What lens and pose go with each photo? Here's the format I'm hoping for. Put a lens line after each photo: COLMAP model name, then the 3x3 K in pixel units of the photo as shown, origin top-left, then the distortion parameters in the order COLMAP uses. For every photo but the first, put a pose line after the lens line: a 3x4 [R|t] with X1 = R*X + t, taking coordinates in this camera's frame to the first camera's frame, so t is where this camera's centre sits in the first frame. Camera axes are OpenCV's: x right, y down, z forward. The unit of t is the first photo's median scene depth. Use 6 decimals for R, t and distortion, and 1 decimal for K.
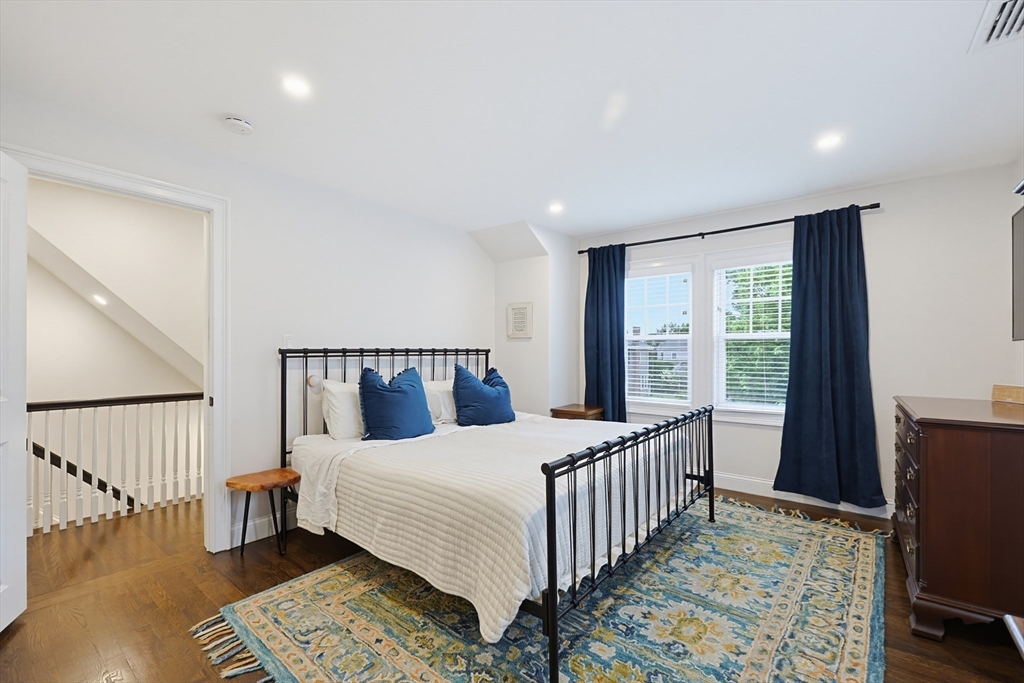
lens RADIAL K [[433.1, 0, 517.7], [0, 433.1, 342.4], [0, 0, 1]] dist [0.000599, 0.000115]
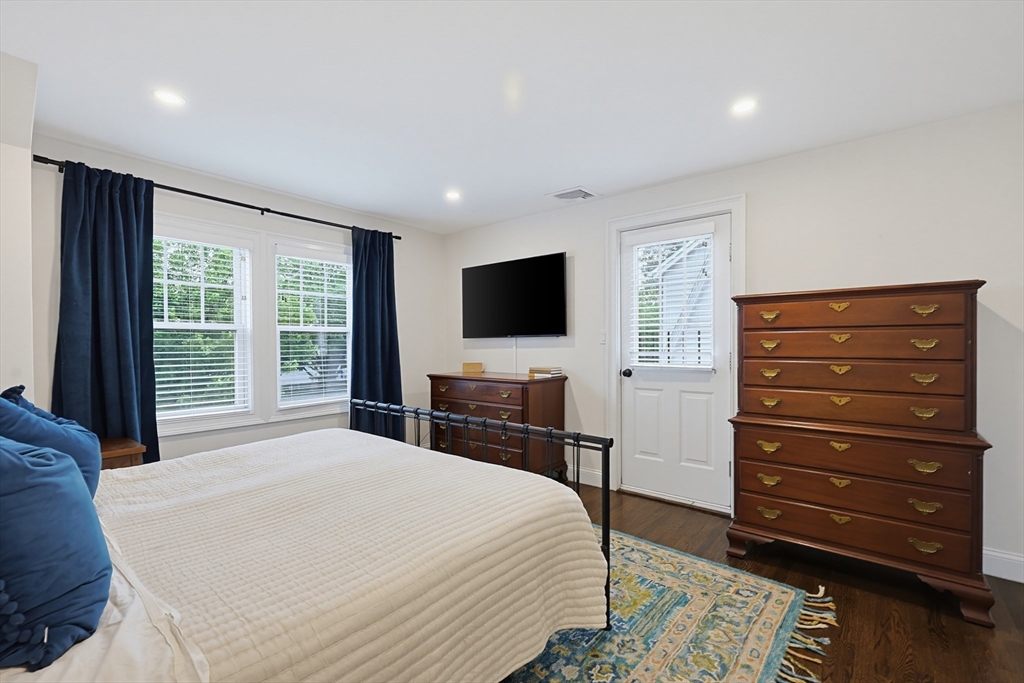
lens RADIAL K [[433.1, 0, 517.7], [0, 433.1, 342.4], [0, 0, 1]] dist [0.000599, 0.000115]
pose [[0.022793, -0.001275, 0.999739, -0.470341], [-0.011032, 0.999938, 0.001527, 0.009473], [-0.999679, -0.011064, 0.022778, 0.513032]]
